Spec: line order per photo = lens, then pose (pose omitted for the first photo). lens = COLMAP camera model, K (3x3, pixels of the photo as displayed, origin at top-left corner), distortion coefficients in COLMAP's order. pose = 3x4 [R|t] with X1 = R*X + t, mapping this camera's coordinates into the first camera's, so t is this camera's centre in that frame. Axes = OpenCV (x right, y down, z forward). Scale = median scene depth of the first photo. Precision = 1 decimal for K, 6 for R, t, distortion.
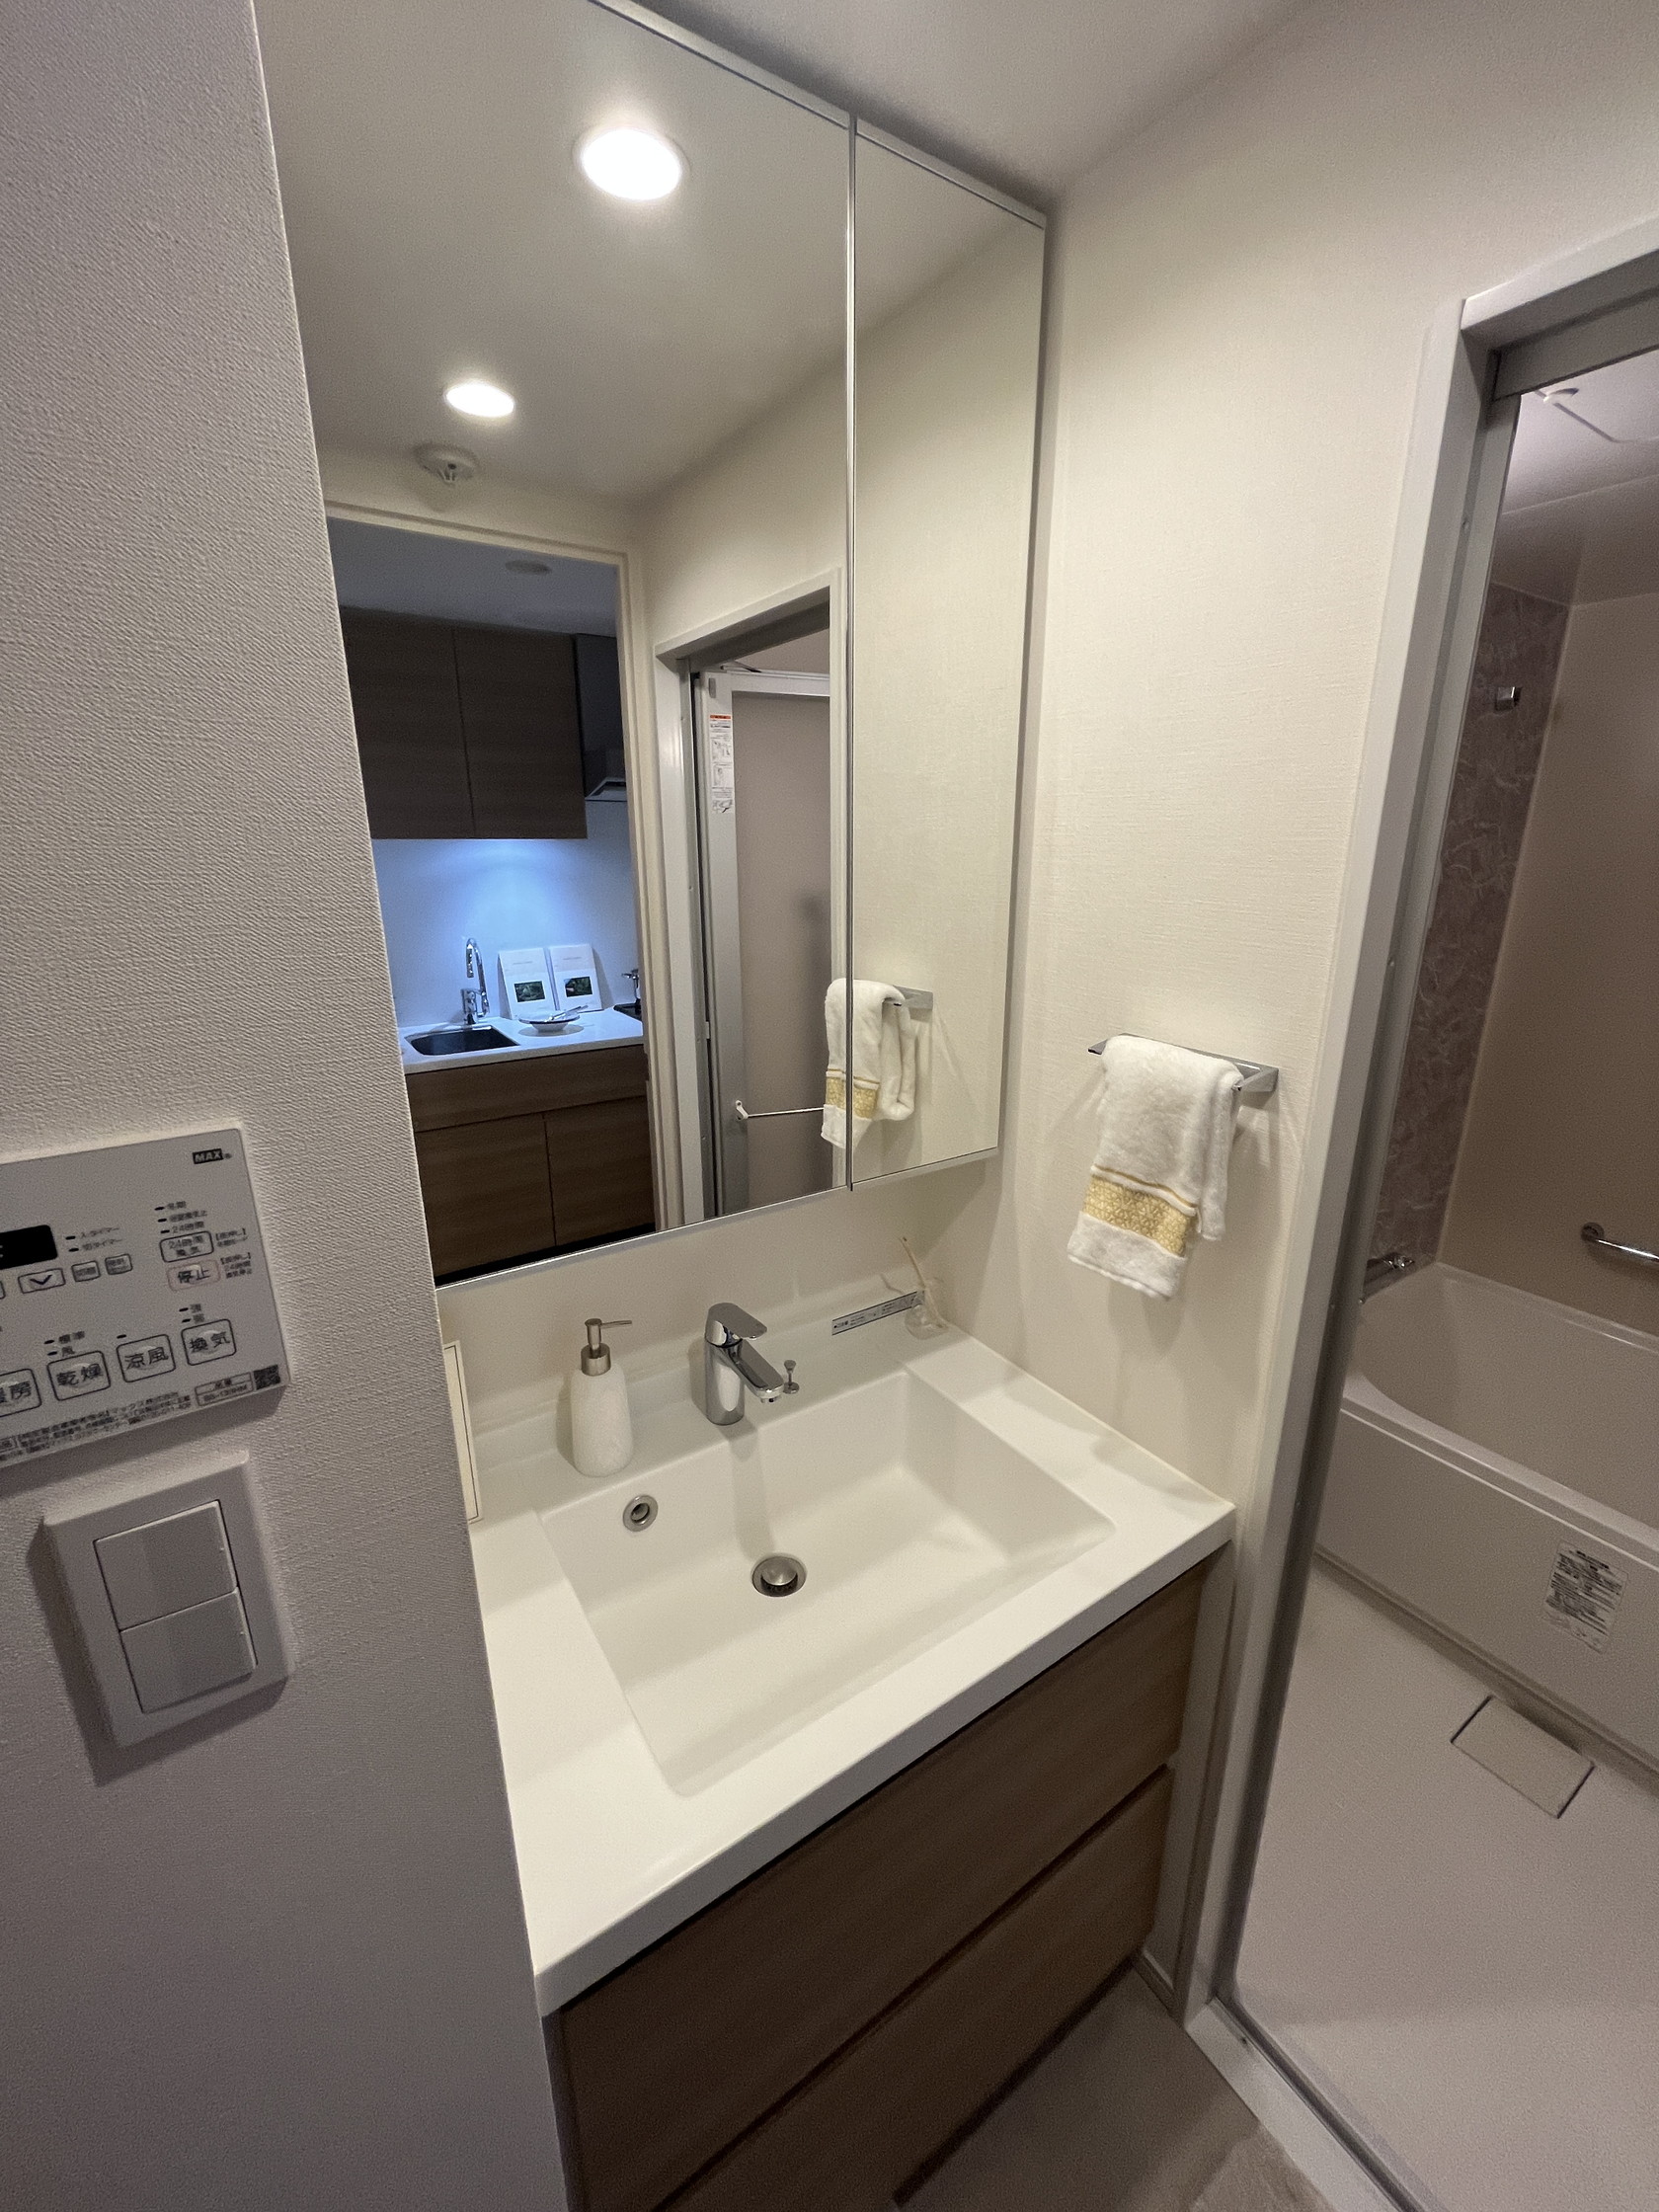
lens RADIAL K [[896.7, 0, 830.7], [0, 896.7, 1102.4], [0, 0, 1]] dist [-0.002729, -0.000216]
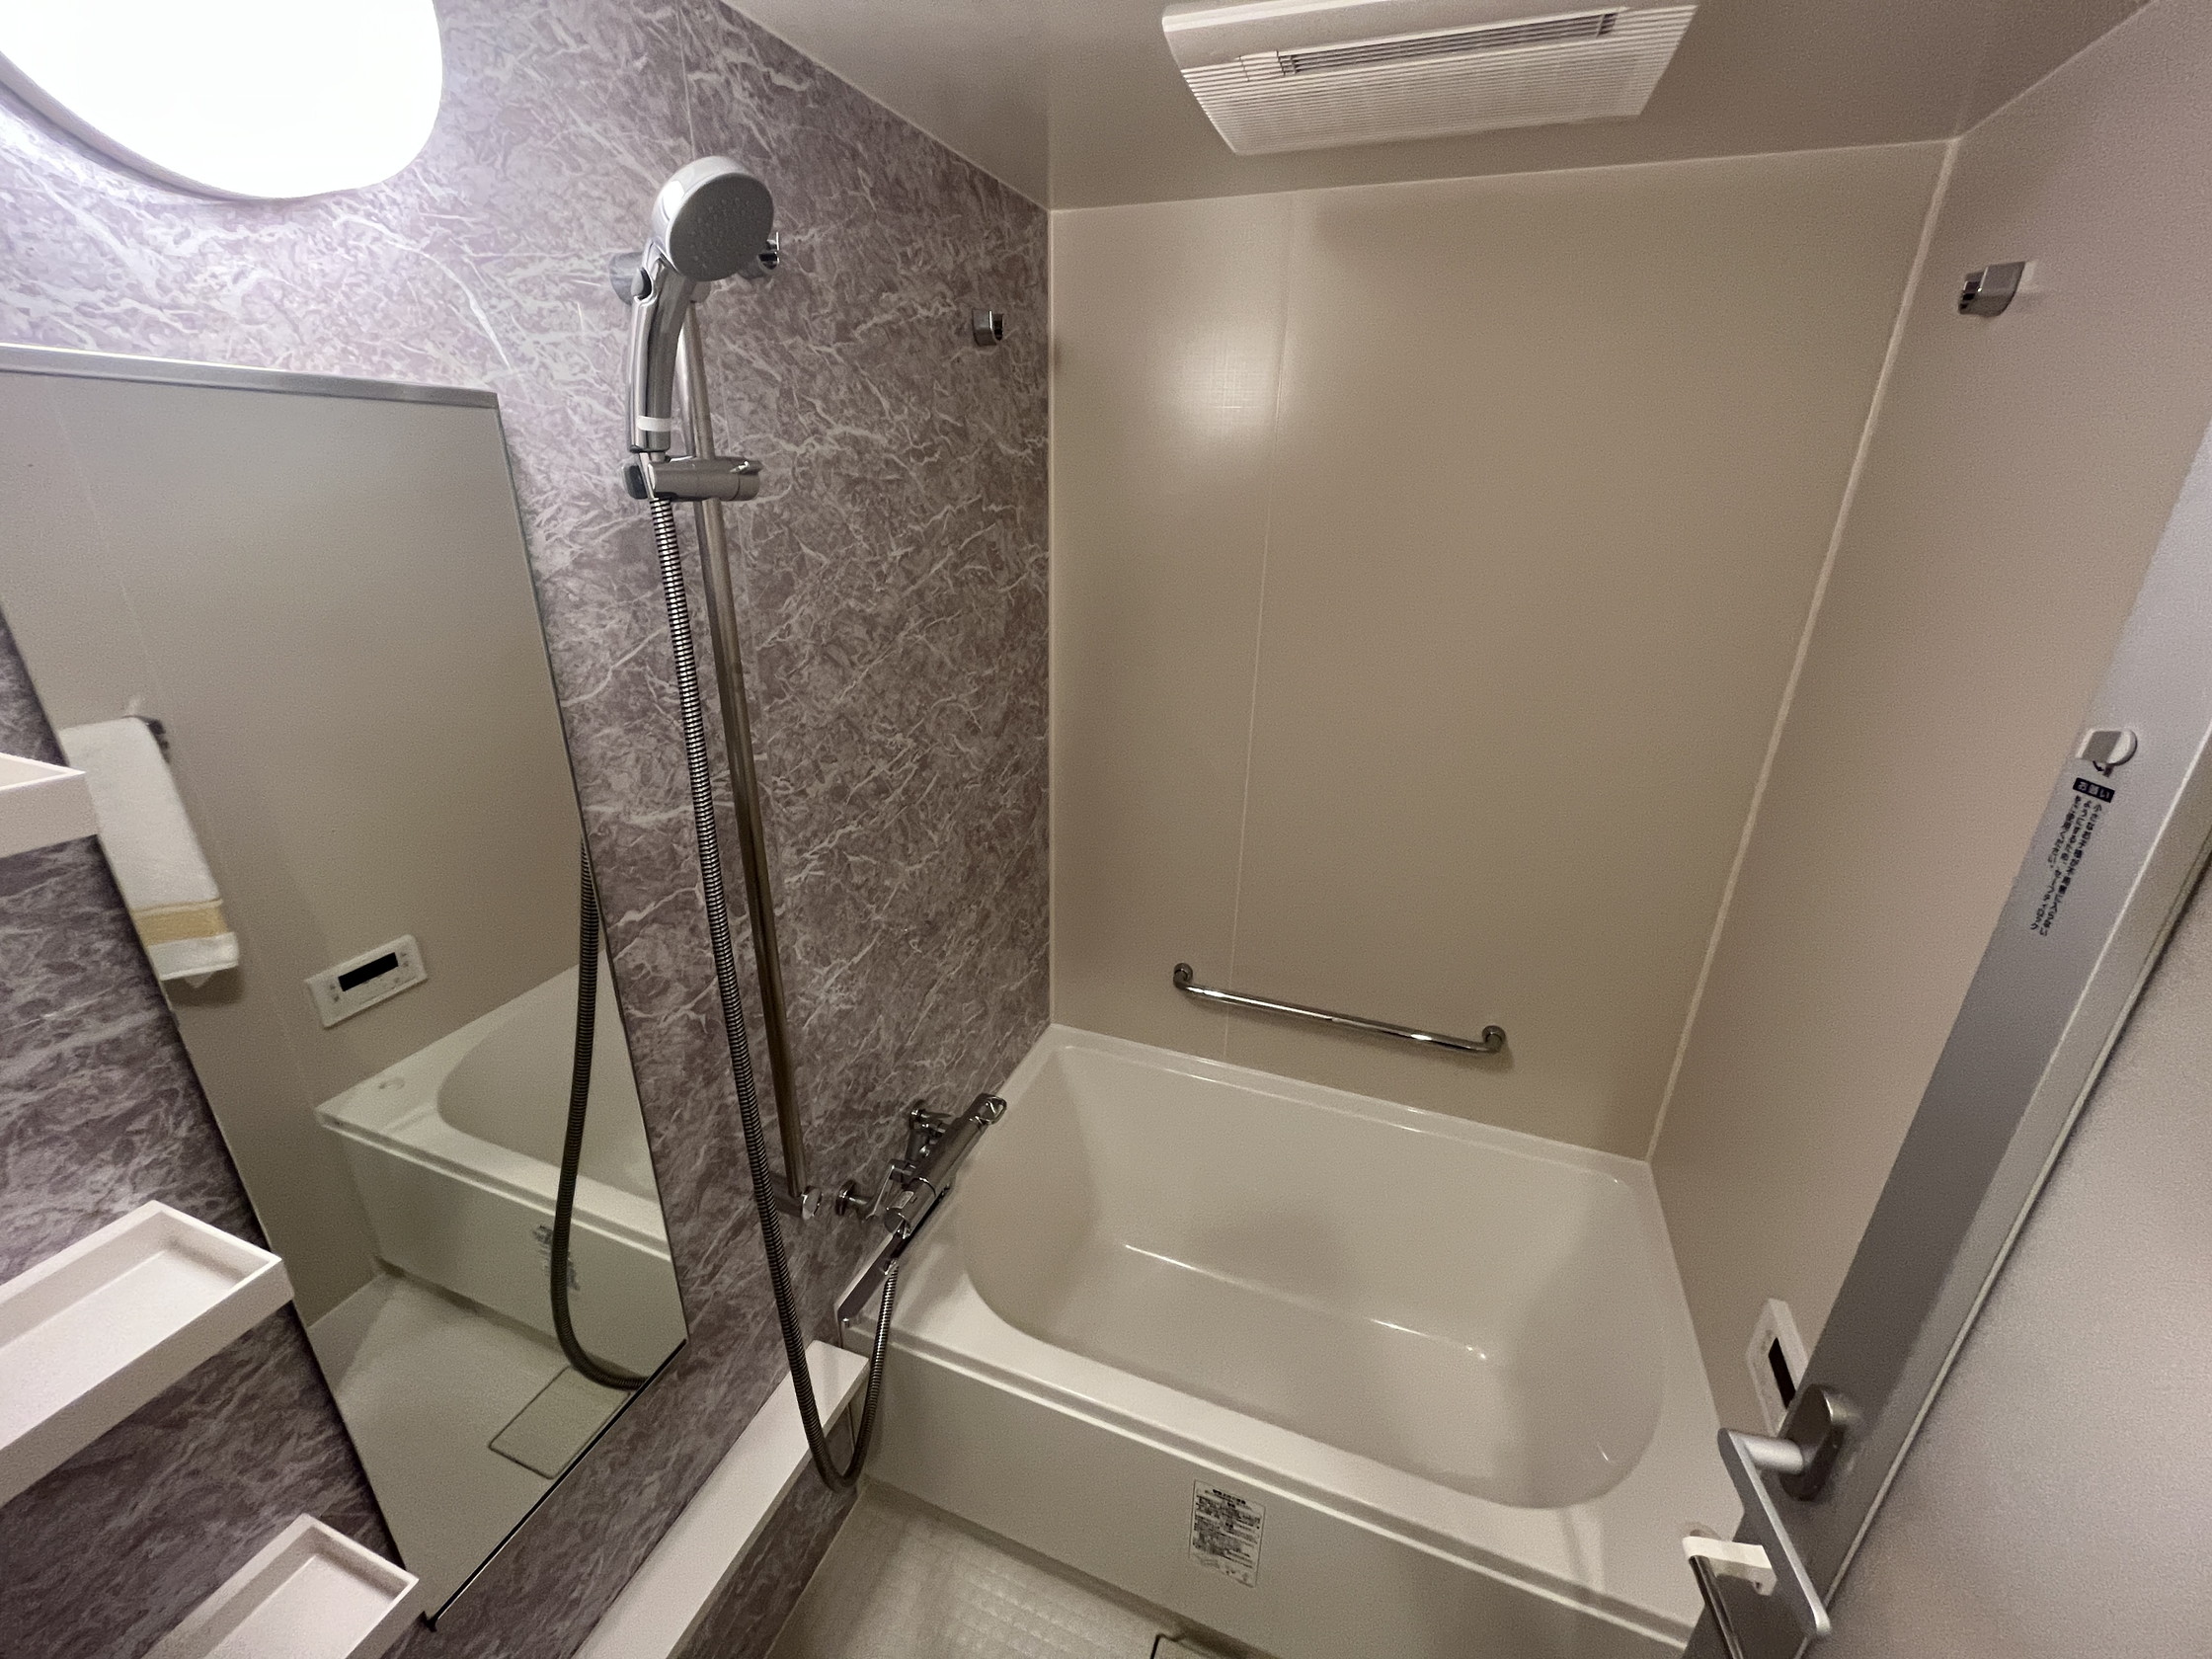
lens RADIAL K [[896.7, 0, 1101.8], [0, 896.7, 826.3], [0, 0, 1]] dist [-0.002729, -0.000216]
pose [[0.810855, -0.197534, 0.550903, 0.333713], [0.146658, 0.979865, 0.135483, -0.136266], [-0.566573, -0.029063, 0.823499, 0.325863]]
